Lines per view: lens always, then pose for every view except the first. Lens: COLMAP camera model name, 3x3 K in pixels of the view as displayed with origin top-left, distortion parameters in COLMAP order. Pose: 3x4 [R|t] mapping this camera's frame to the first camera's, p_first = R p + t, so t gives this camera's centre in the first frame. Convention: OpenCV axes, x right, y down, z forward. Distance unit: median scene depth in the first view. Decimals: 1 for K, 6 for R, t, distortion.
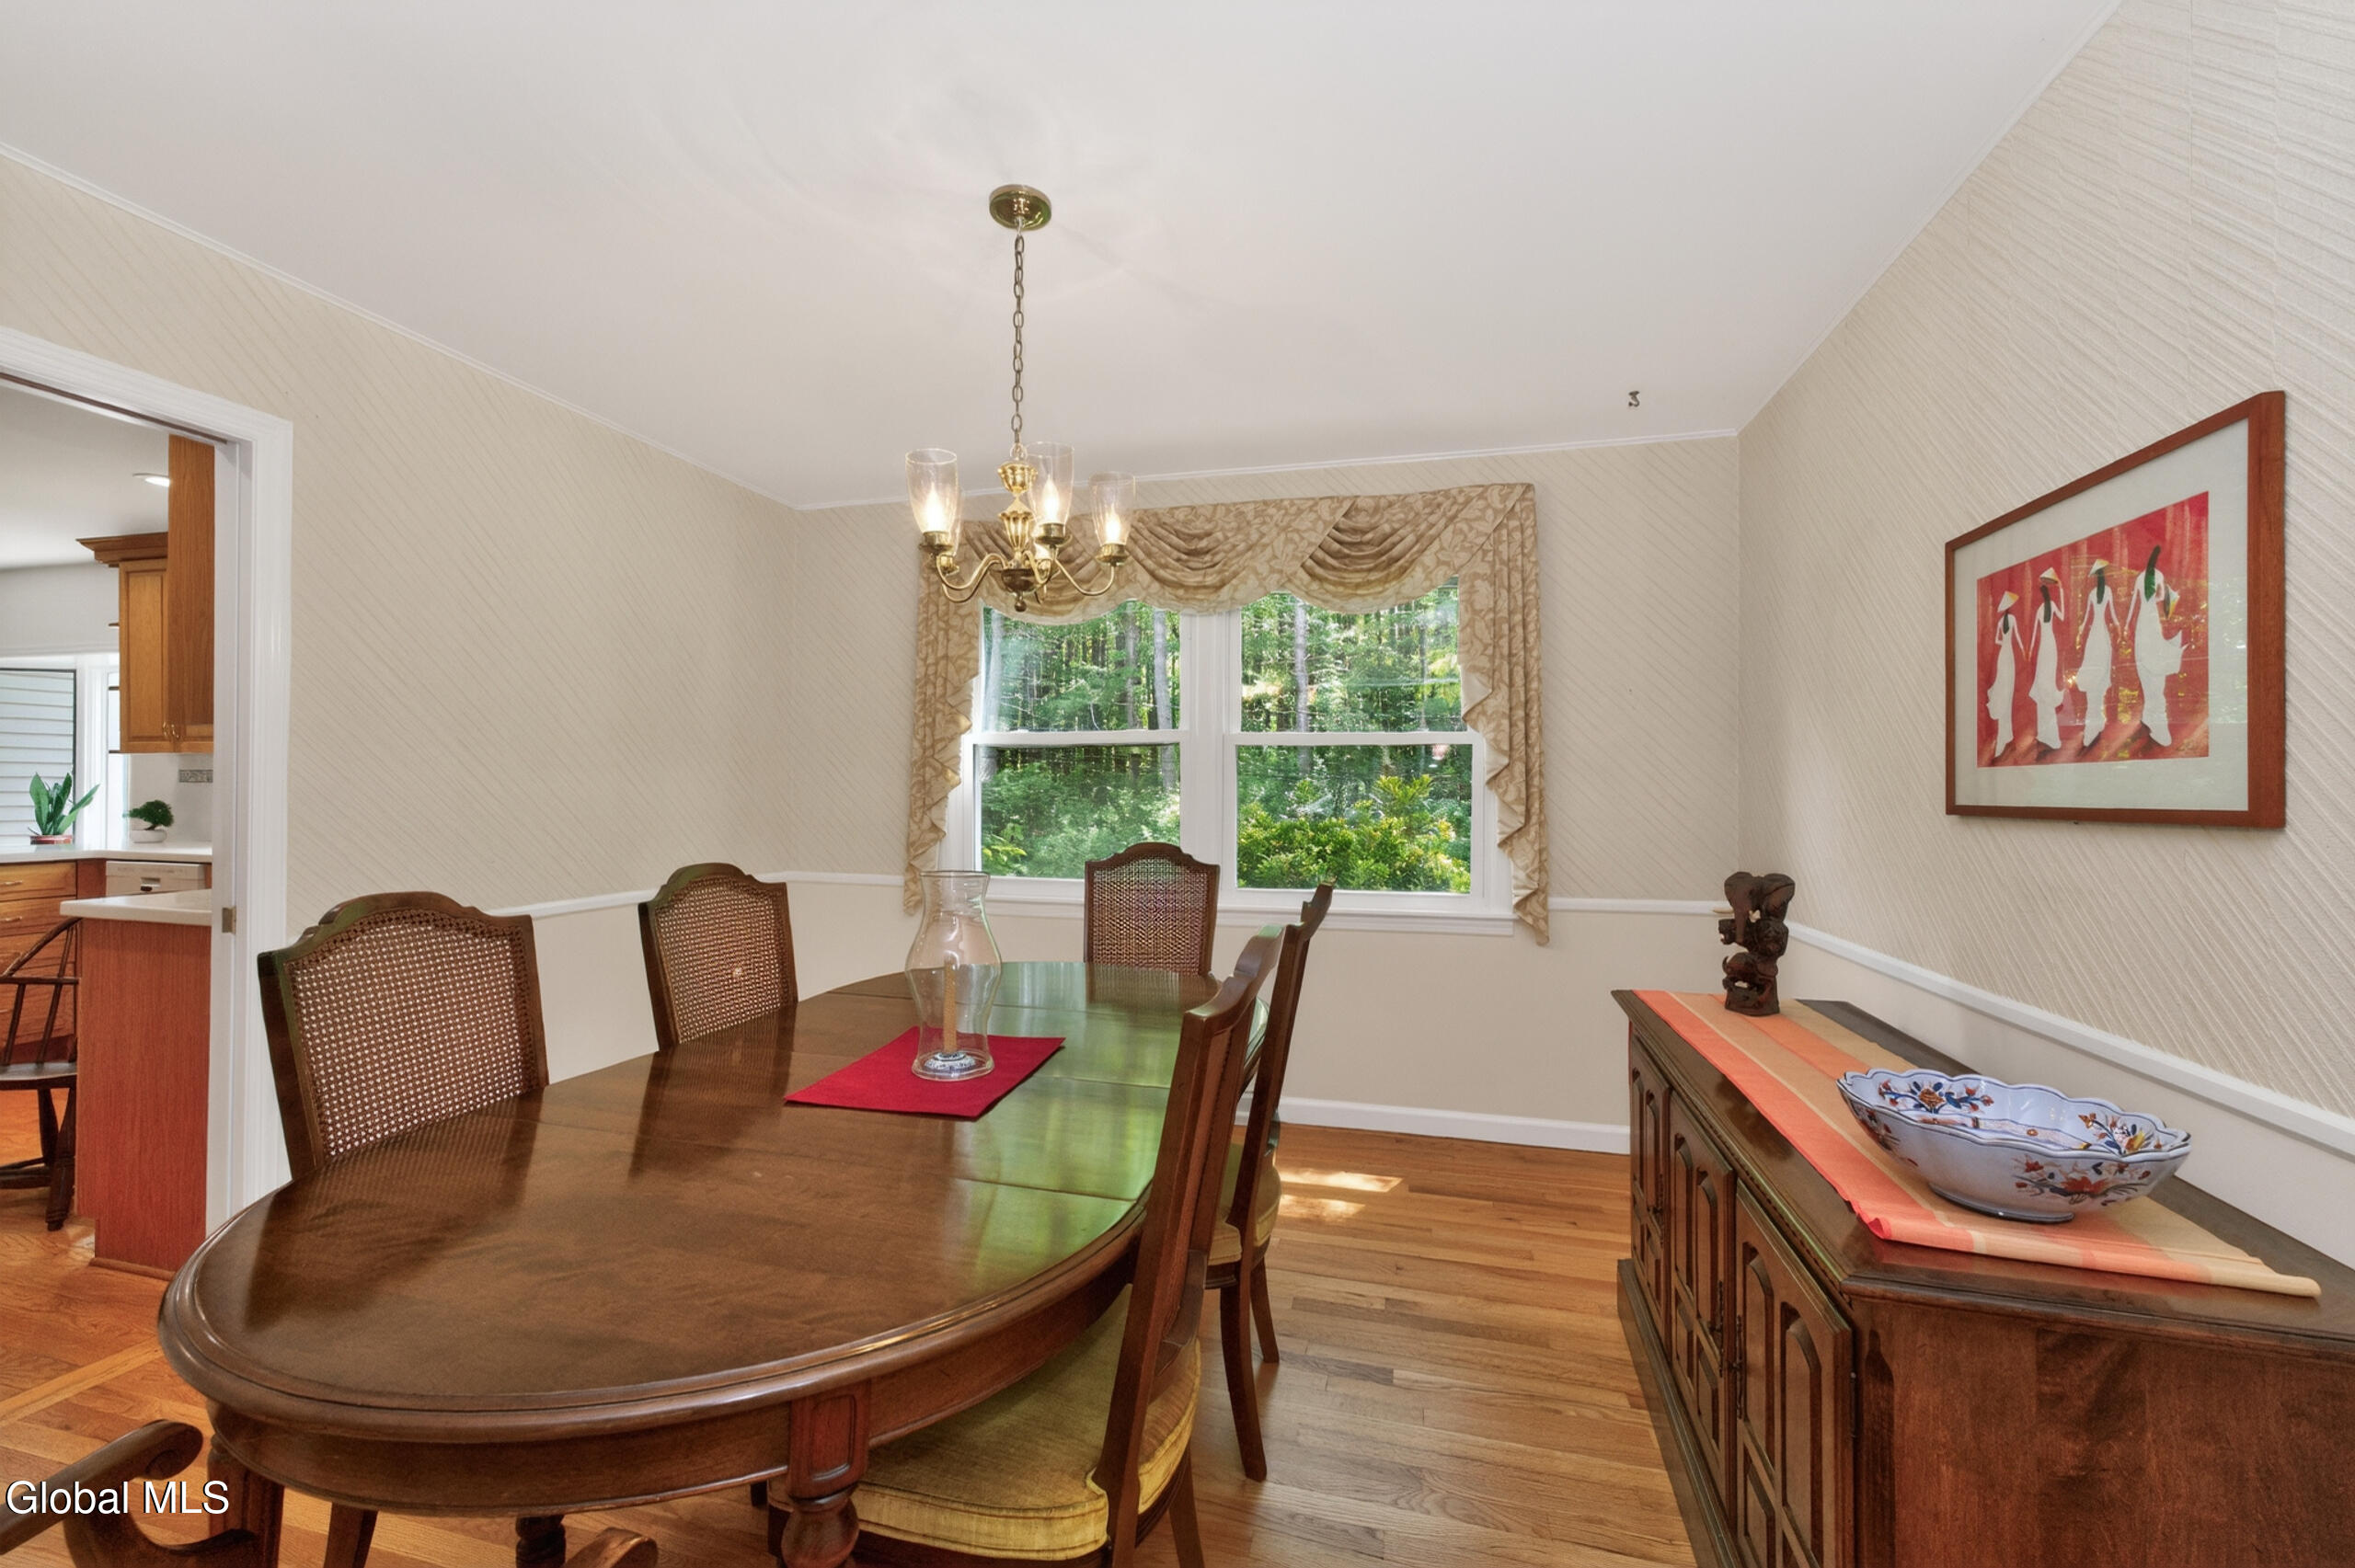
lens RADIAL K [[957.1, 0, 1180.1], [0, 957.1, 774.9], [0, 0, 1]] dist [-0.012365, 0.003414]
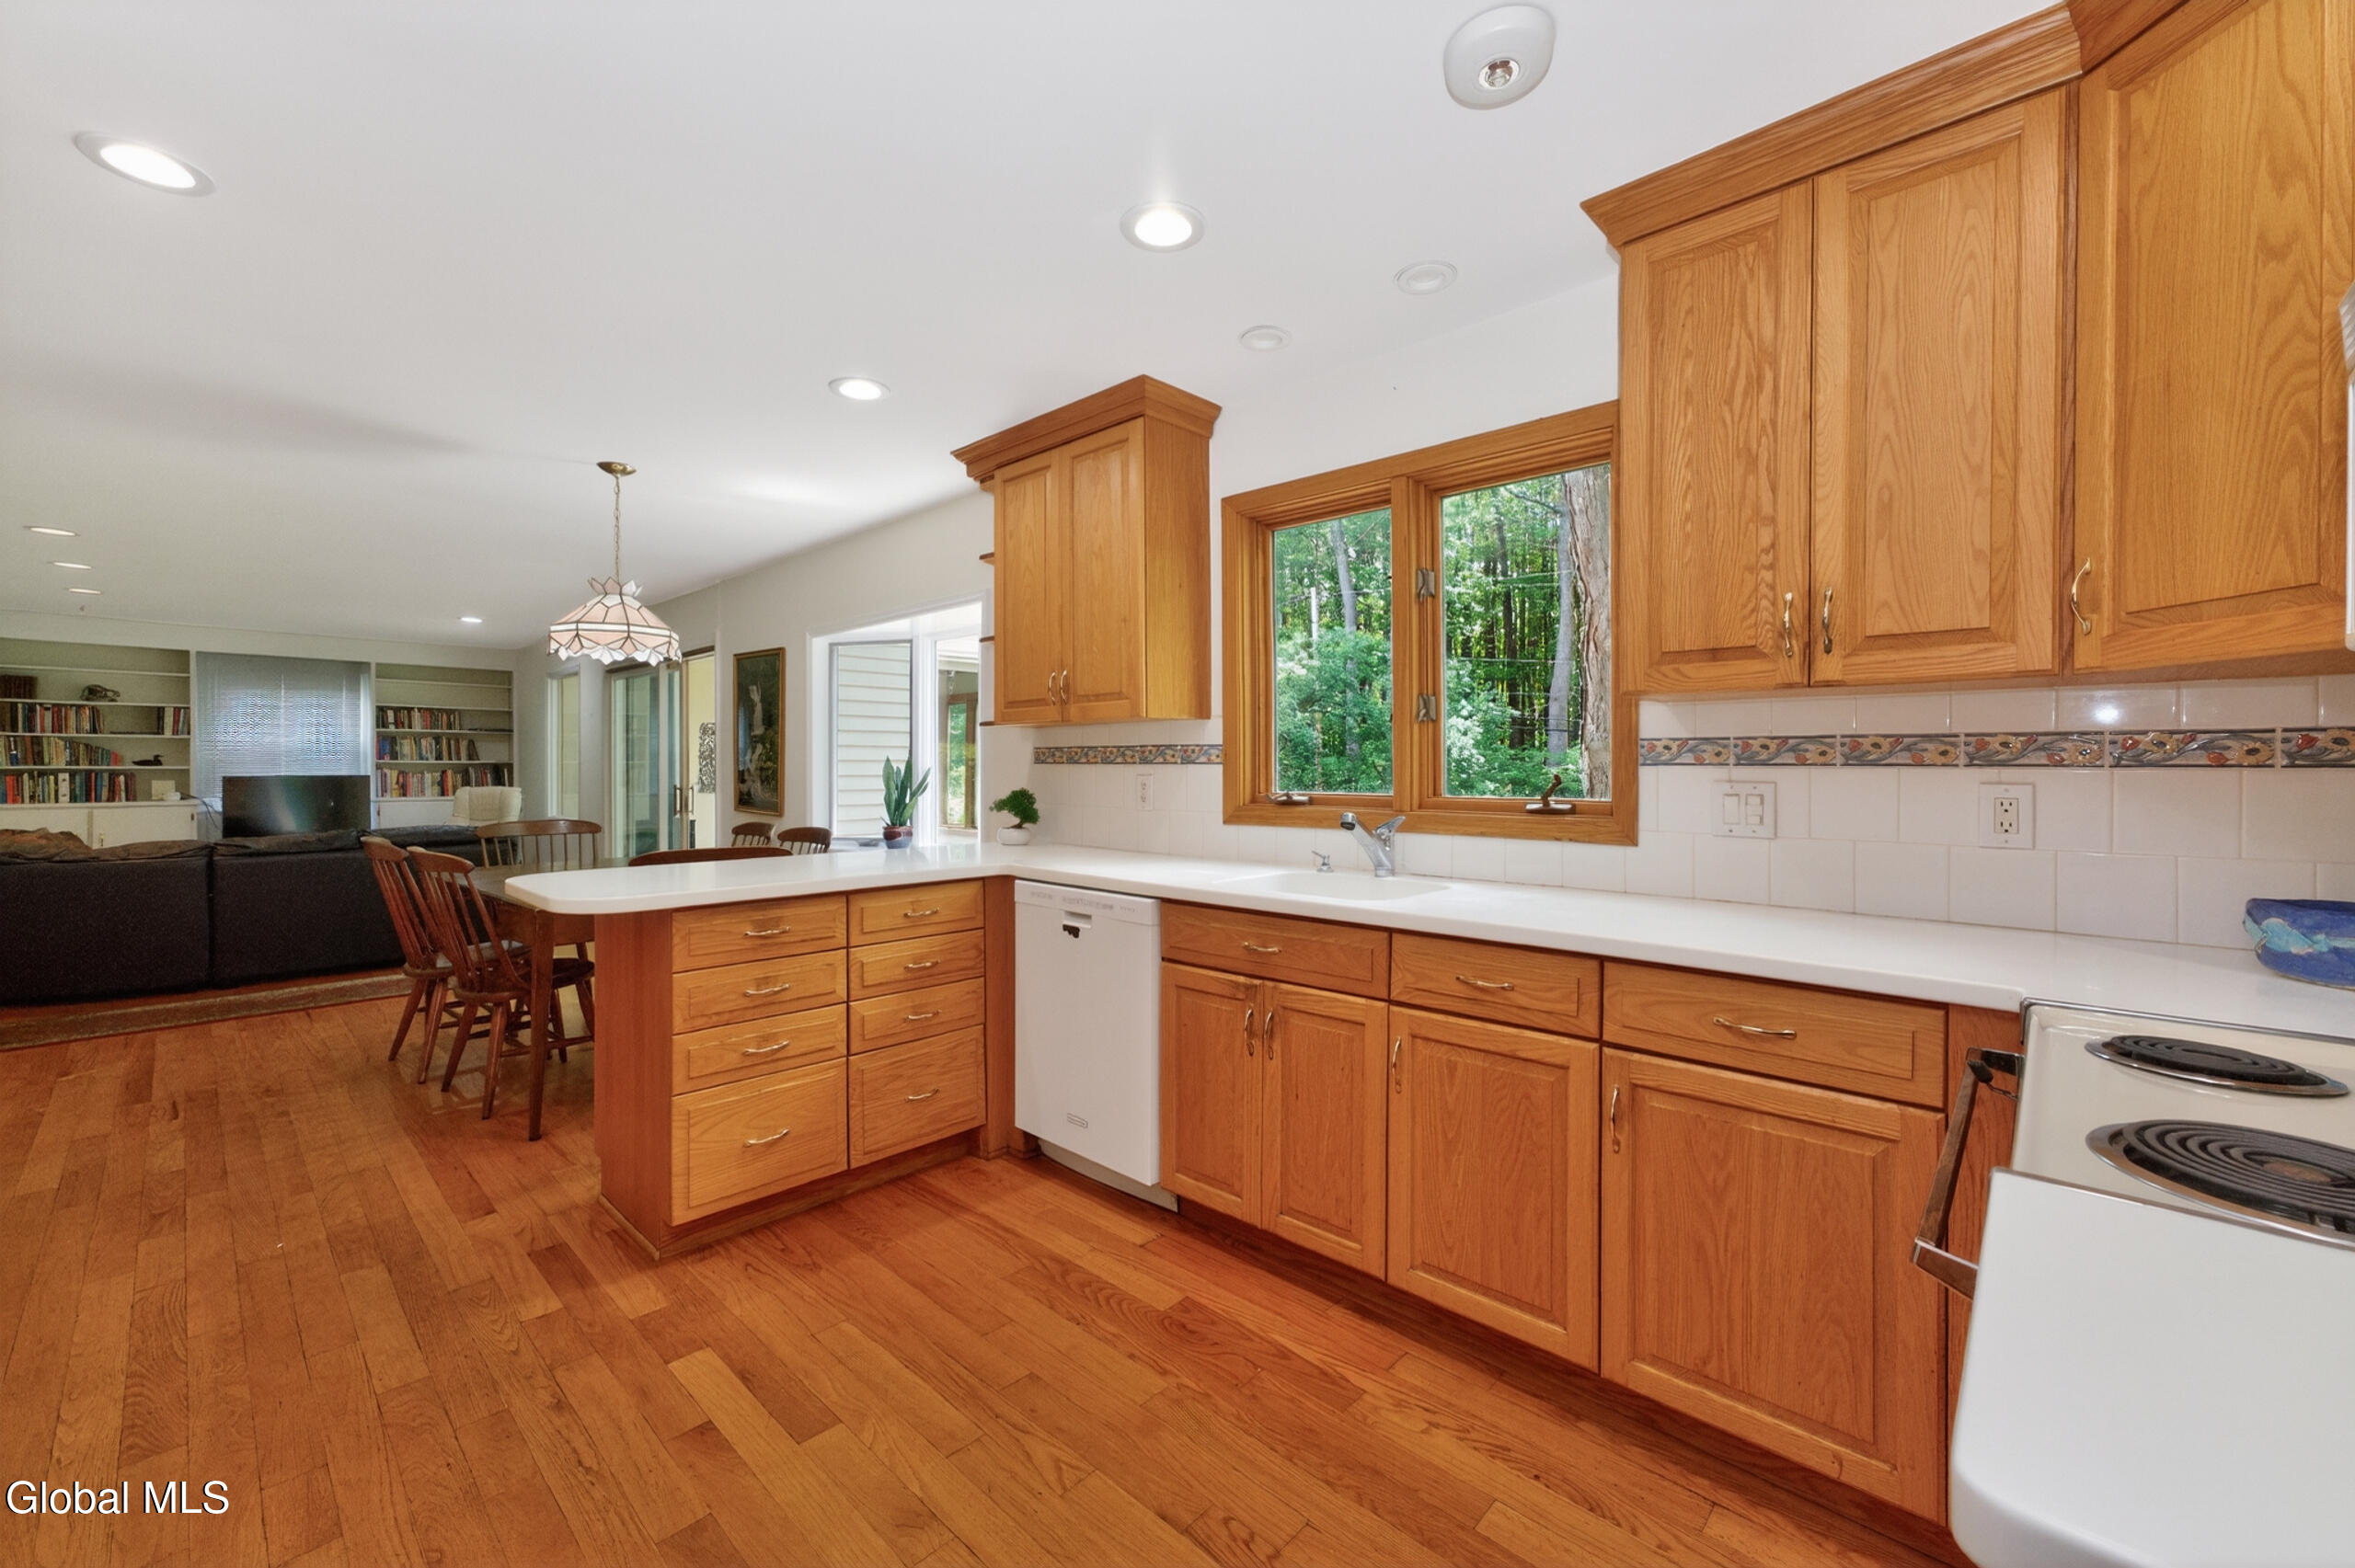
lens RADIAL K [[957.1, 0, 1192.0], [0, 957.1, 767.0], [0, 0, 1]] dist [-0.012365, 0.003414]
pose [[0.880869, -0.004016, -0.473343, -0.905928], [0.010112, 0.999895, 0.010334, 0.004814], [0.473252, -0.013890, 0.880818, 0.596238]]
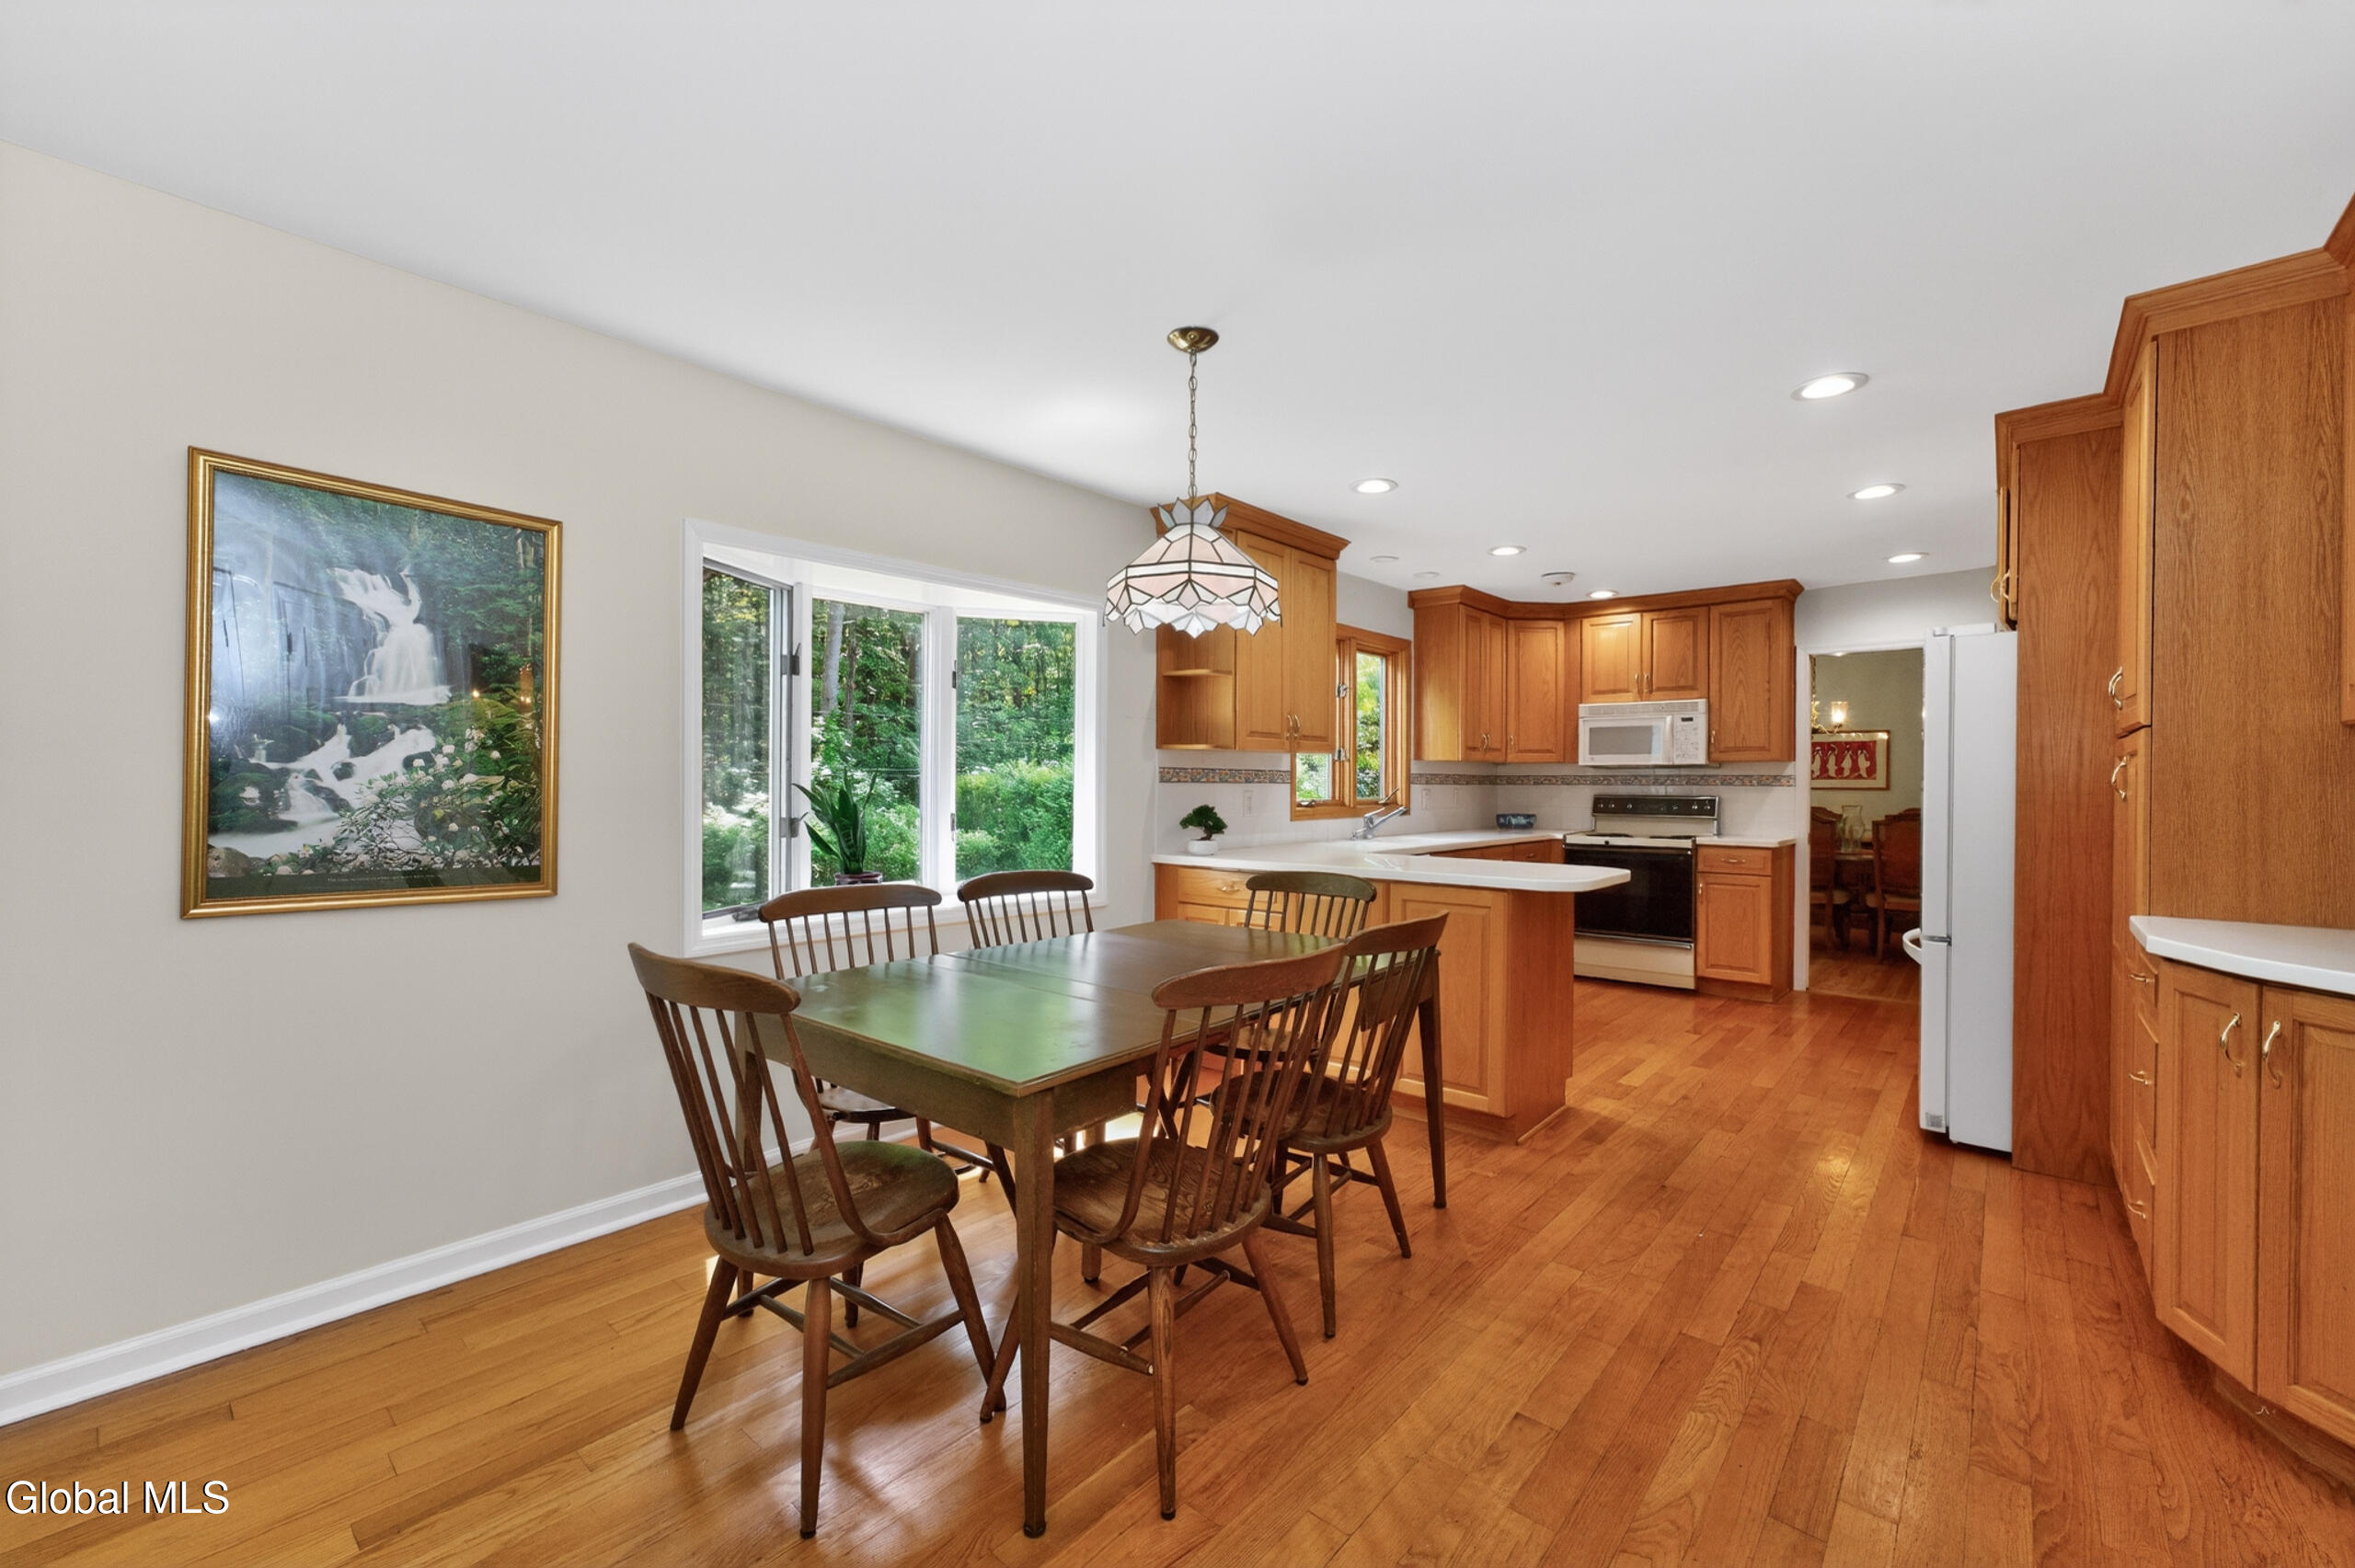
lens RADIAL K [[957.1, 0, 1190.7], [0, 957.1, 781.2], [0, 0, 1]] dist [-0.012365, 0.003414]
pose [[0.435421, -0.003727, 0.900219, -2.796917], [-0.015068, 0.999821, 0.011427, -0.005728], [-0.900101, -0.018541, 0.435287, 0.951616]]
